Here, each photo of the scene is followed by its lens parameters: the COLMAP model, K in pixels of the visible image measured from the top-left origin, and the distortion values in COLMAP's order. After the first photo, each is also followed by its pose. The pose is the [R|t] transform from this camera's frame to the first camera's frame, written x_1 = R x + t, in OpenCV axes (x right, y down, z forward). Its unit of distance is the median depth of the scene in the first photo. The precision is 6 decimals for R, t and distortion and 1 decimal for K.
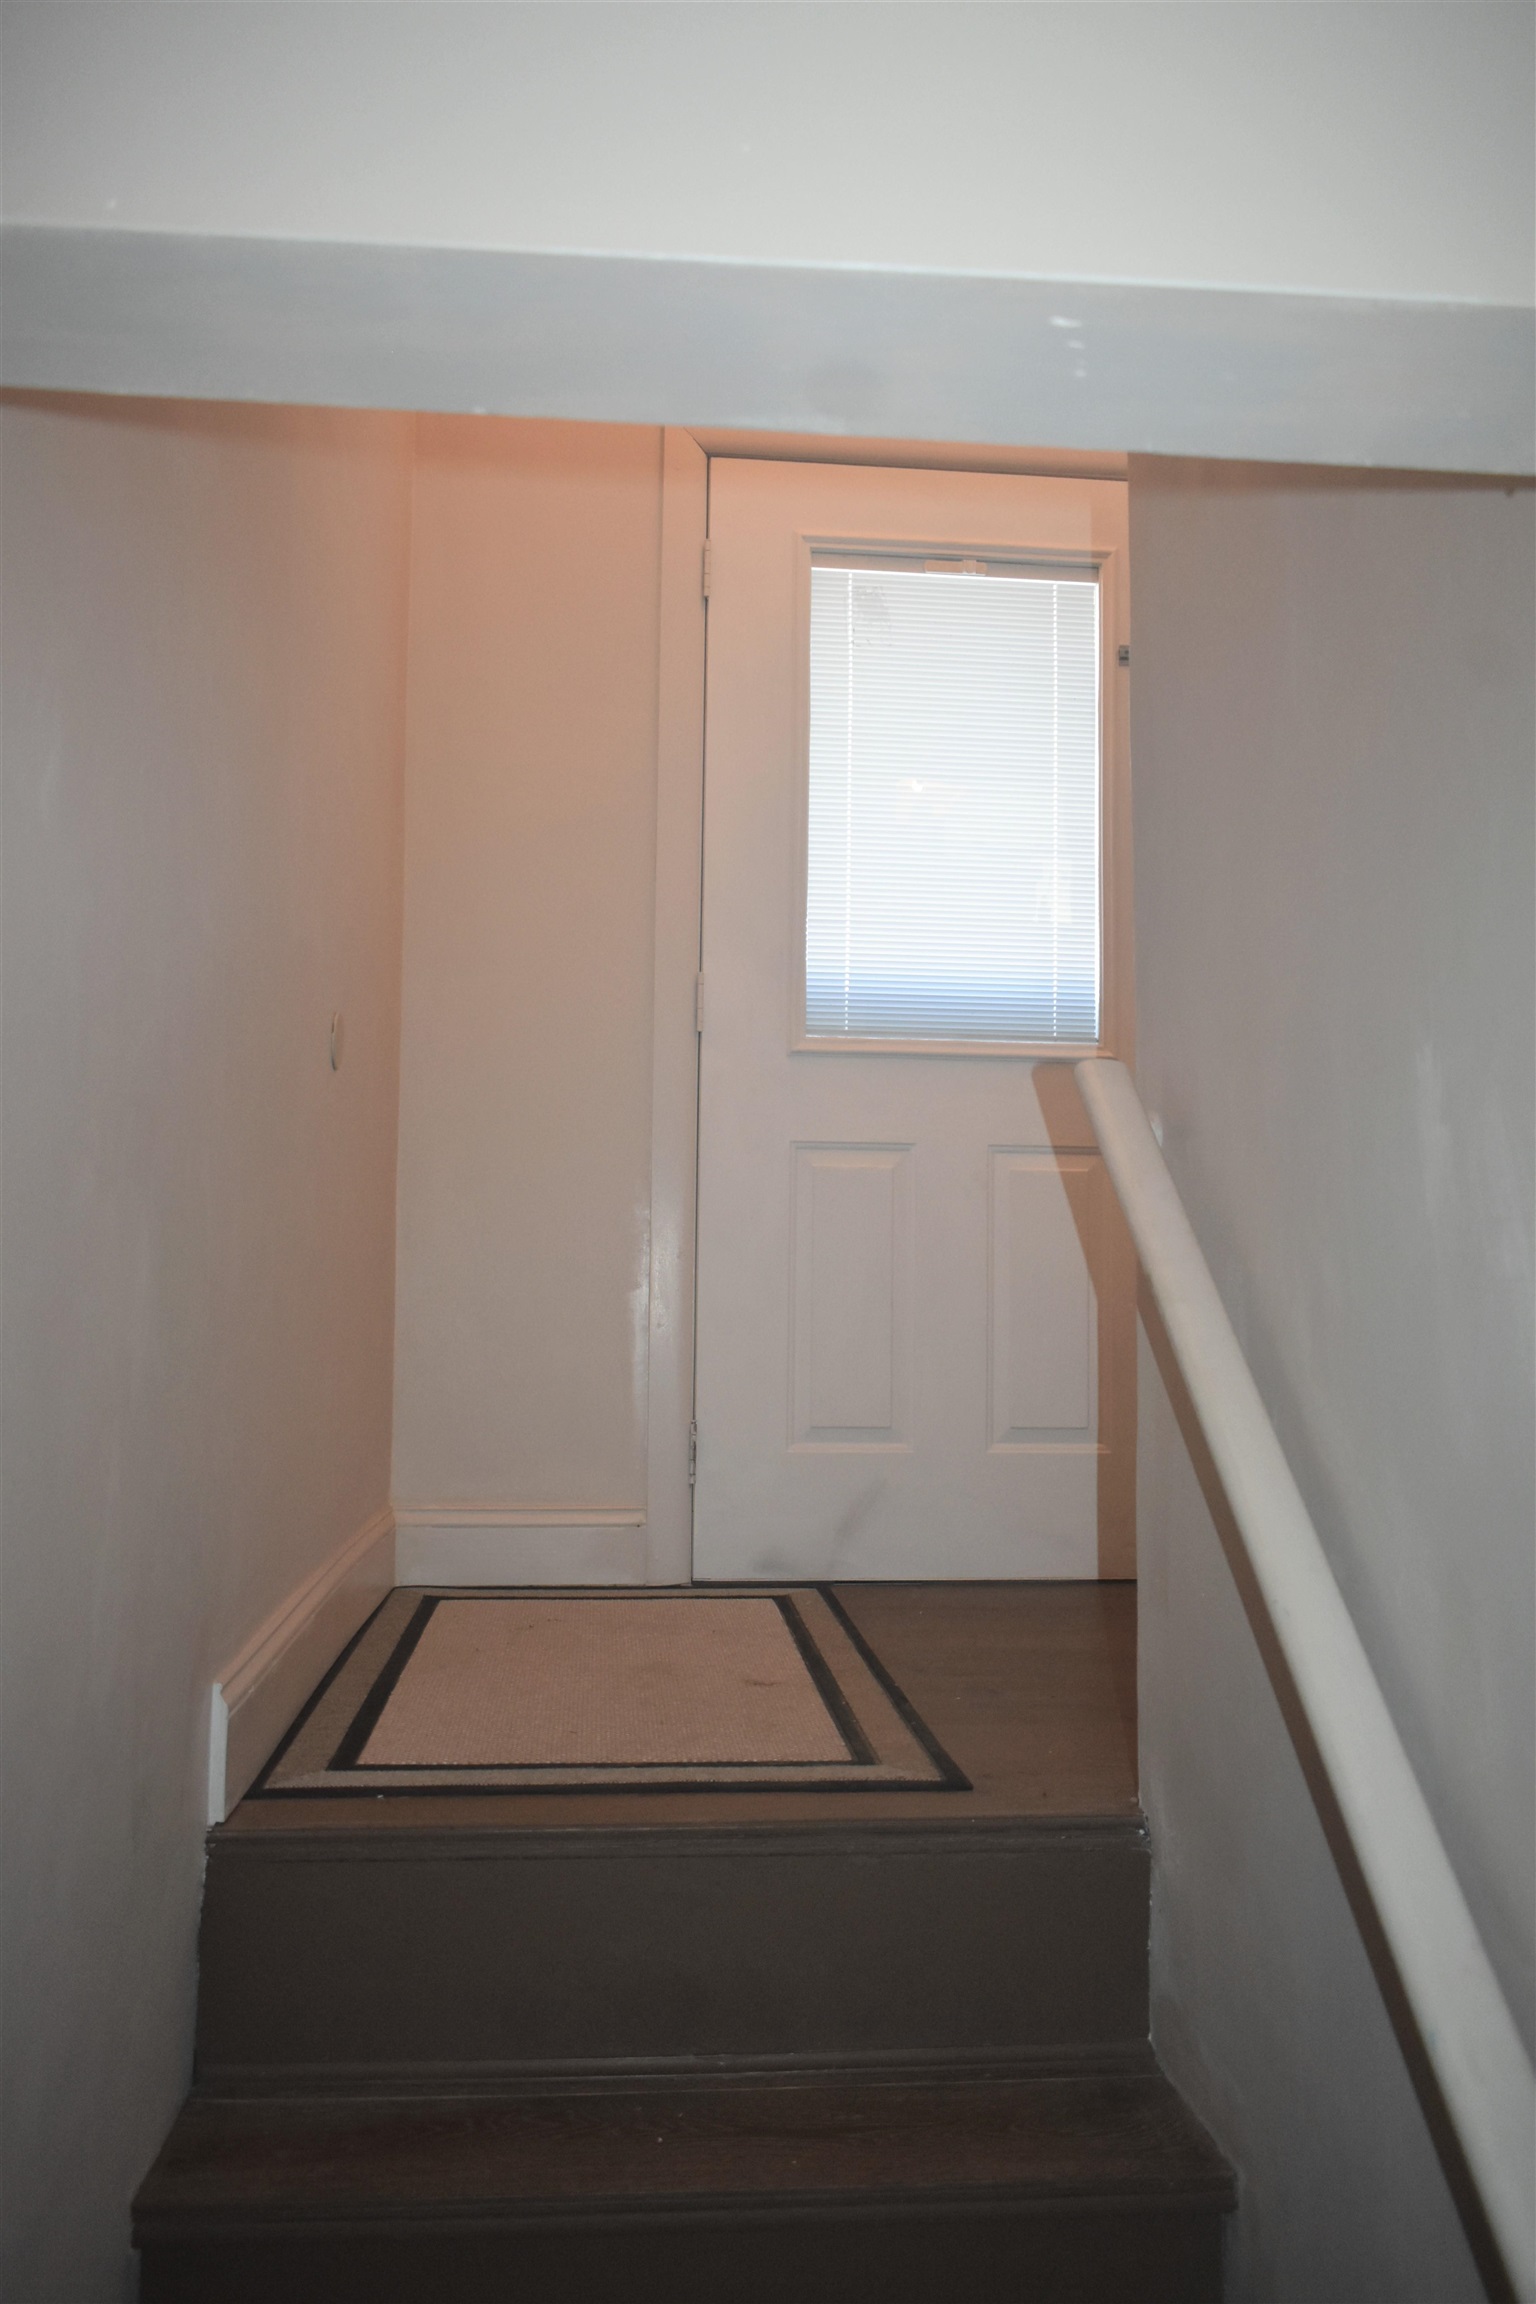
lens RADIAL K [[1815.5, 0, 768.0], [0, 1815.5, 1152.0], [0, 0, 1]] dist [-0.004824, 0.000275]
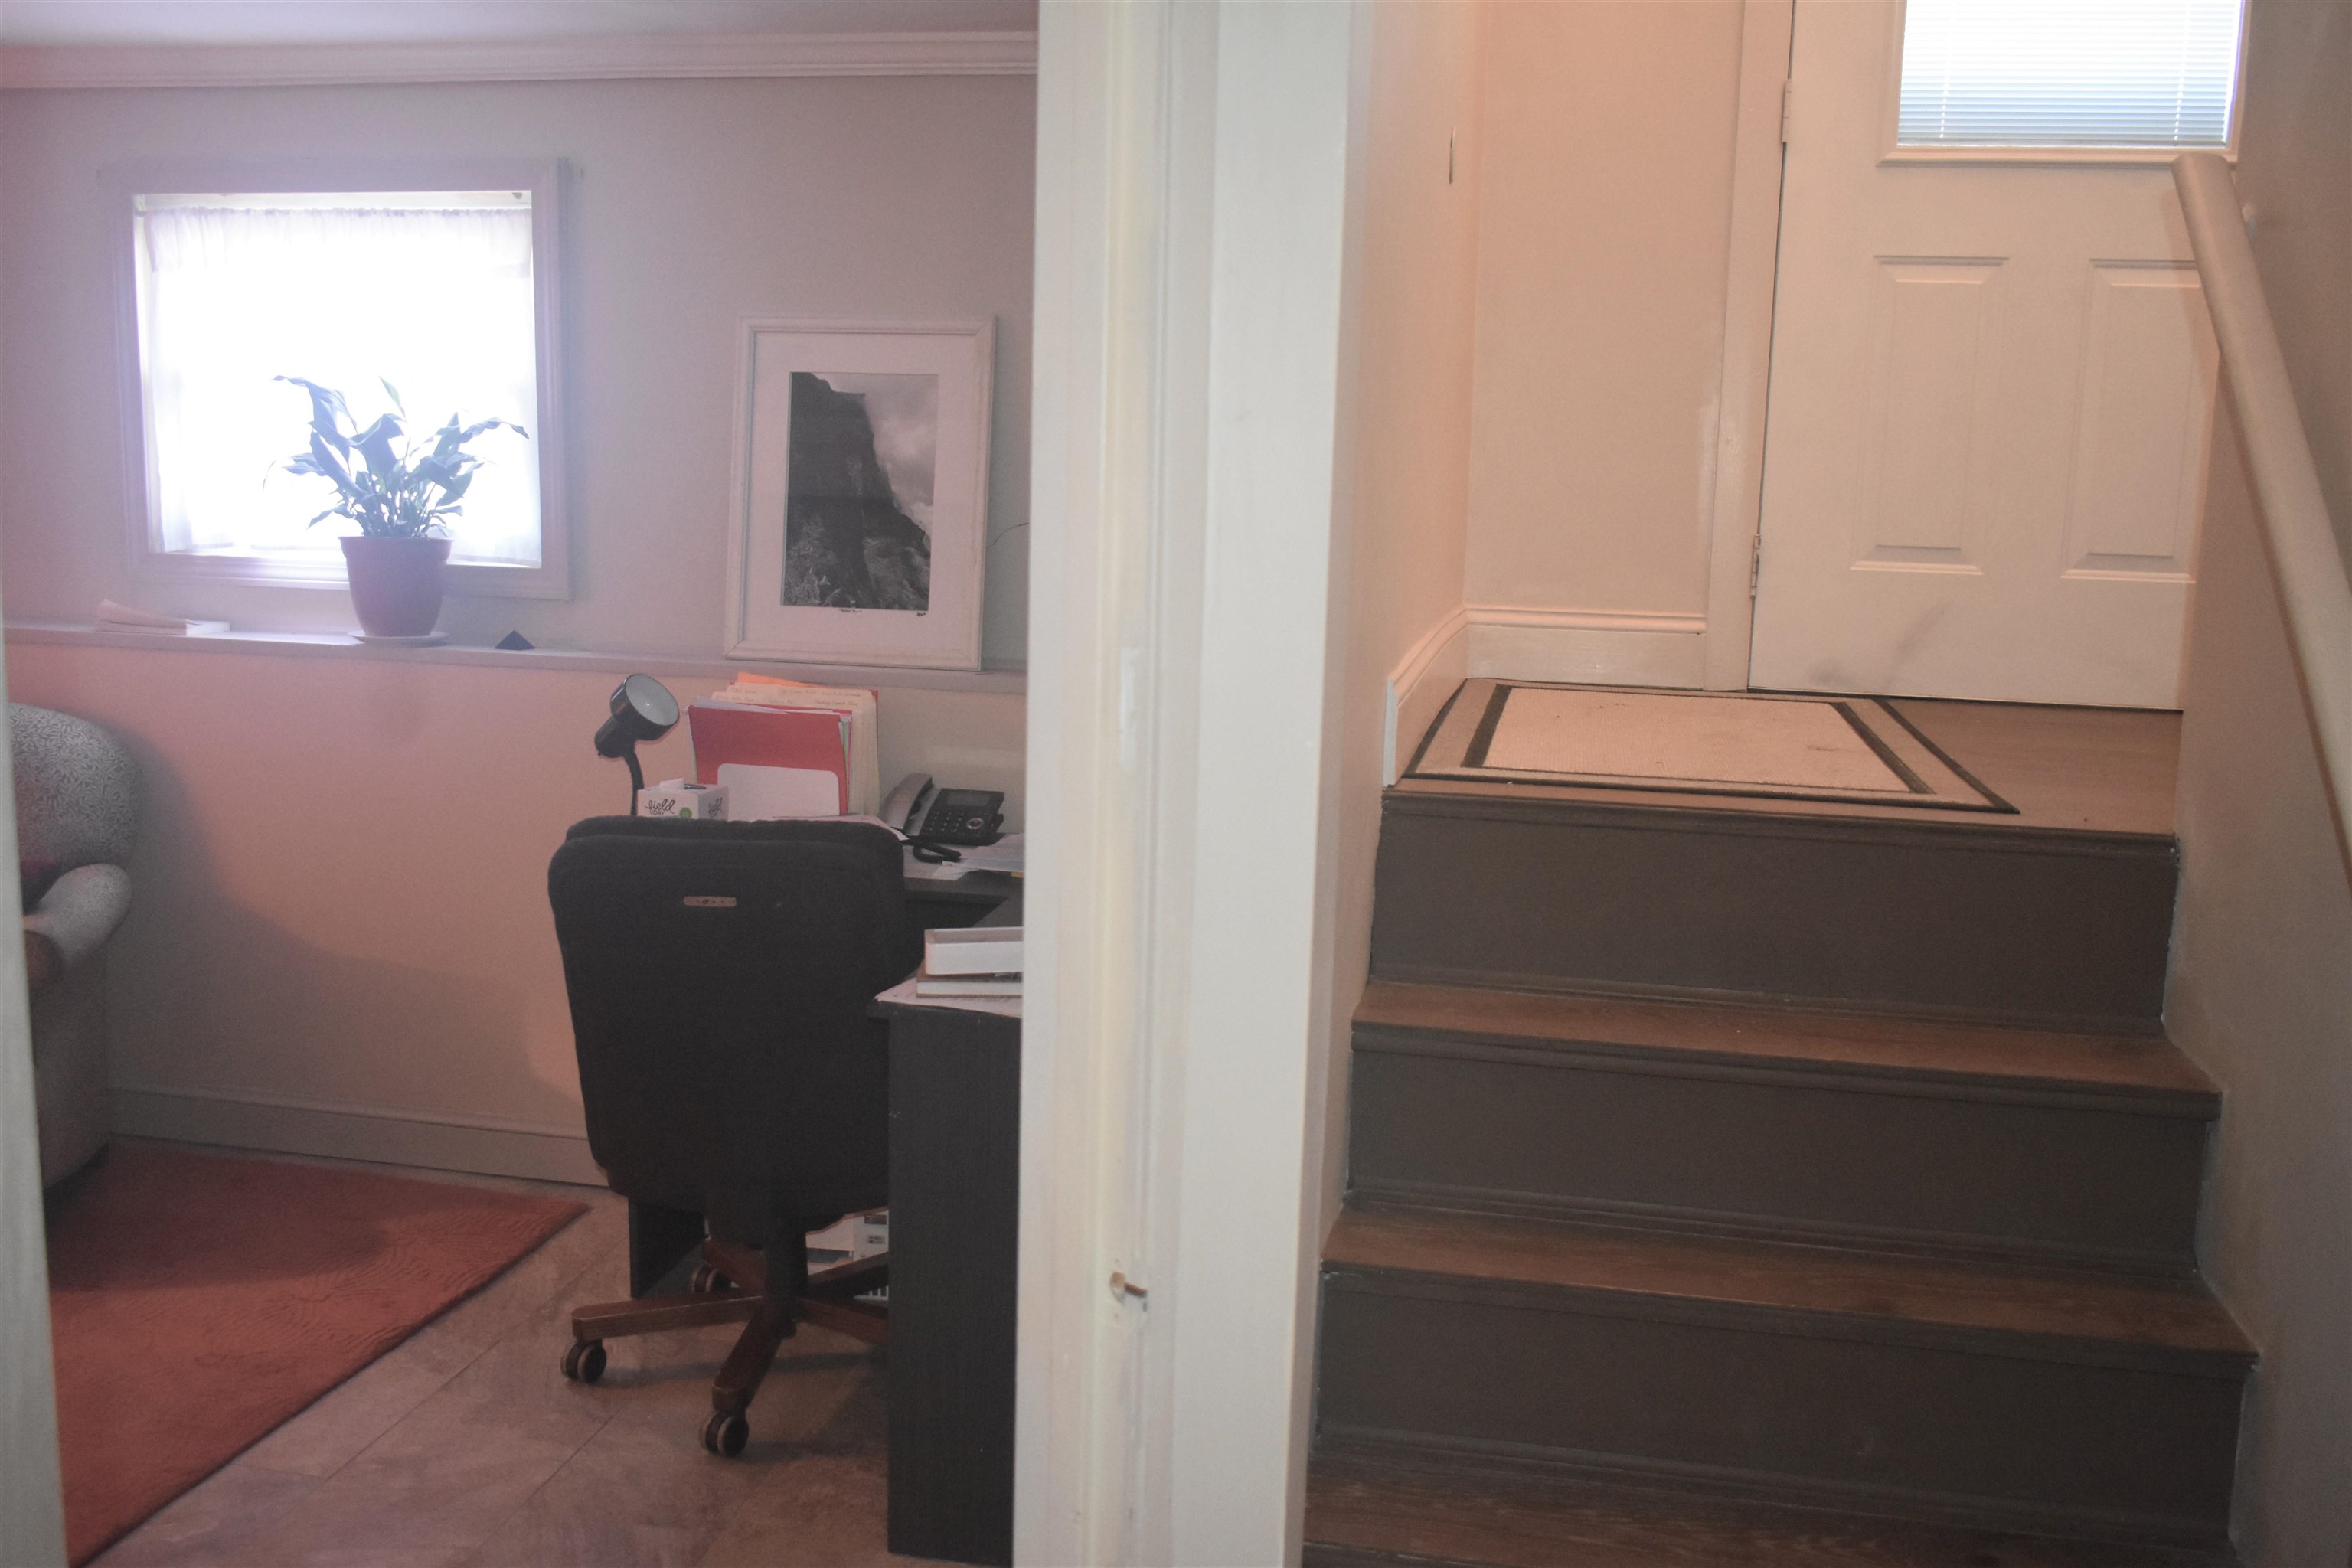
lens RADIAL K [[2131.7, 0, 1176.0], [0, 2131.7, 784.0], [0, 0, 1]] dist [-0.010276, -0.003524]
pose [[0.960652, 0.056989, -0.271845, -0.022680], [0.002874, 0.976633, 0.214895, 0.026297], [0.277740, -0.207221, 0.938041, -0.265528]]
